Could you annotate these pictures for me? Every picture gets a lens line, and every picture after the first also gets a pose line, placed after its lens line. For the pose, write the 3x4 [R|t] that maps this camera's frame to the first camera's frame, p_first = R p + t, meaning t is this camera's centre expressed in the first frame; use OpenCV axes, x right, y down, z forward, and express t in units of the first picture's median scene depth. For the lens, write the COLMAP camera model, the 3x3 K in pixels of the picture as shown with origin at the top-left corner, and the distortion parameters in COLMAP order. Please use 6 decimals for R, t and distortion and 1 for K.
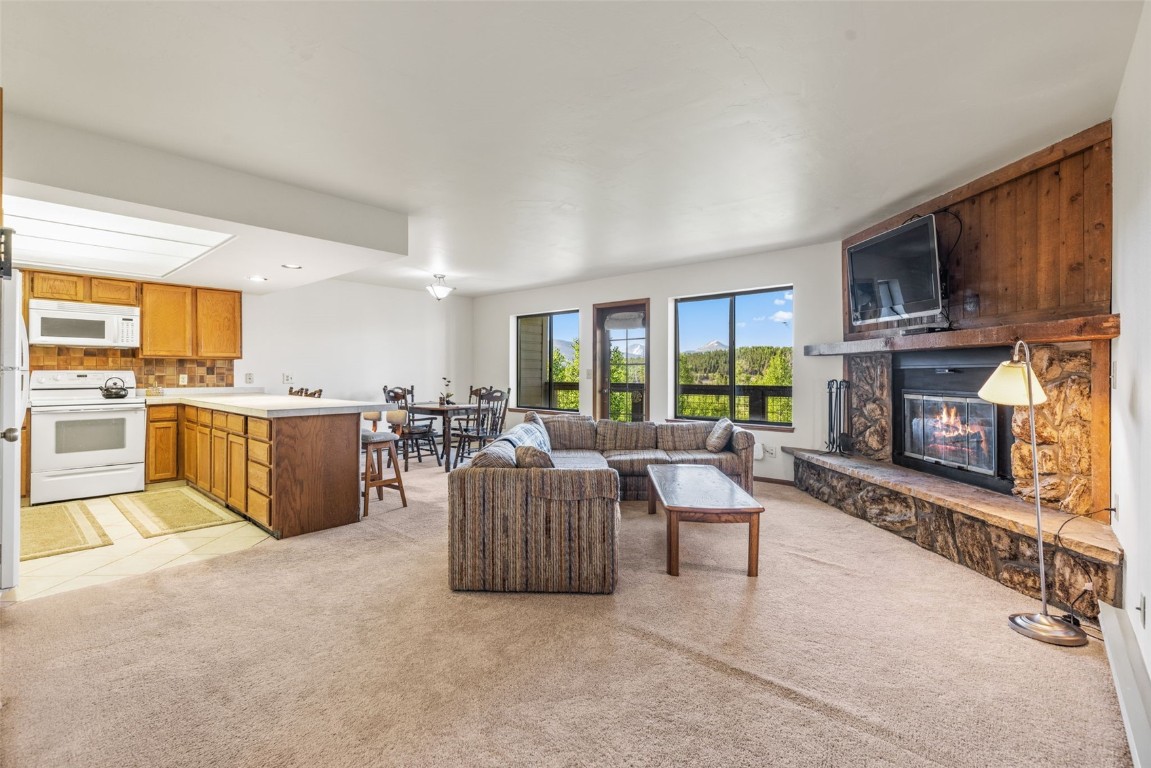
lens RADIAL K [[516.1, 0, 575.6], [0, 516.1, 371.9], [0, 0, 1]] dist [0.006431, -0.000353]
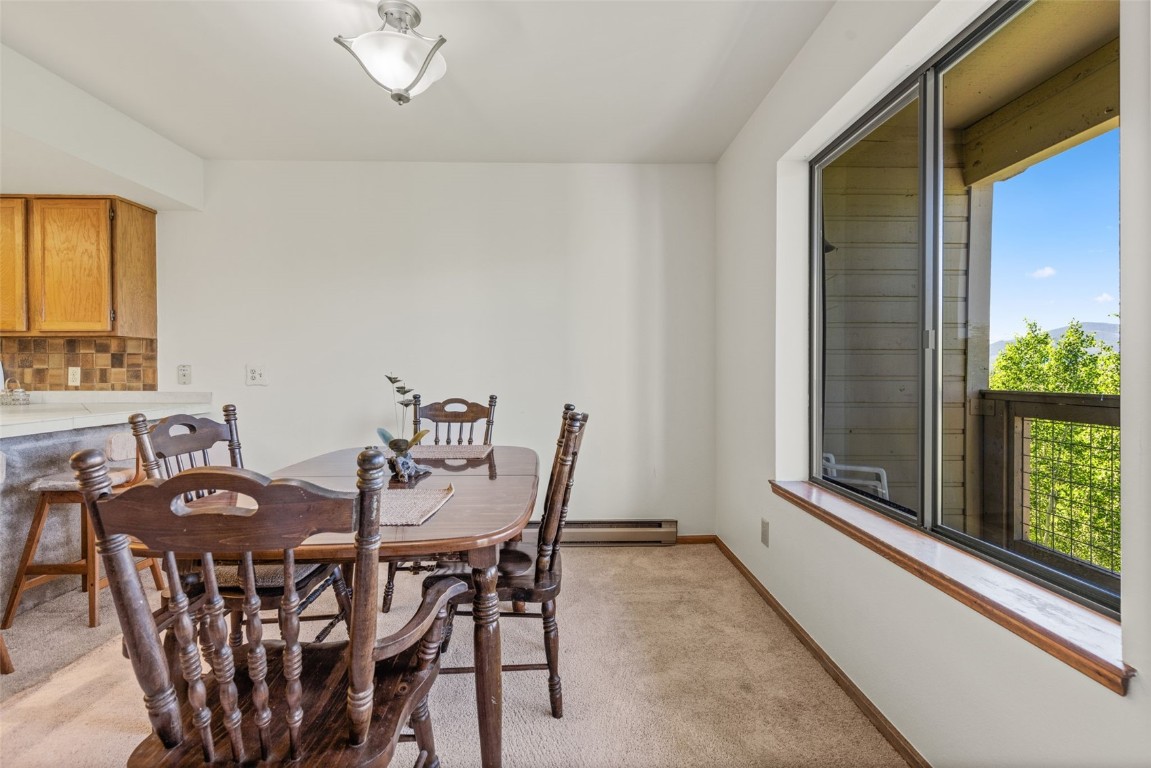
lens RADIAL K [[516.1, 0, 575.6], [0, 516.1, 371.9], [0, 0, 1]] dist [0.006431, -0.000353]
pose [[0.682697, -0.000366, -0.730701, 0.011835], [0.002714, 0.999994, 0.002035, 0.012004], [0.730696, -0.003373, 0.682694, 1.160645]]
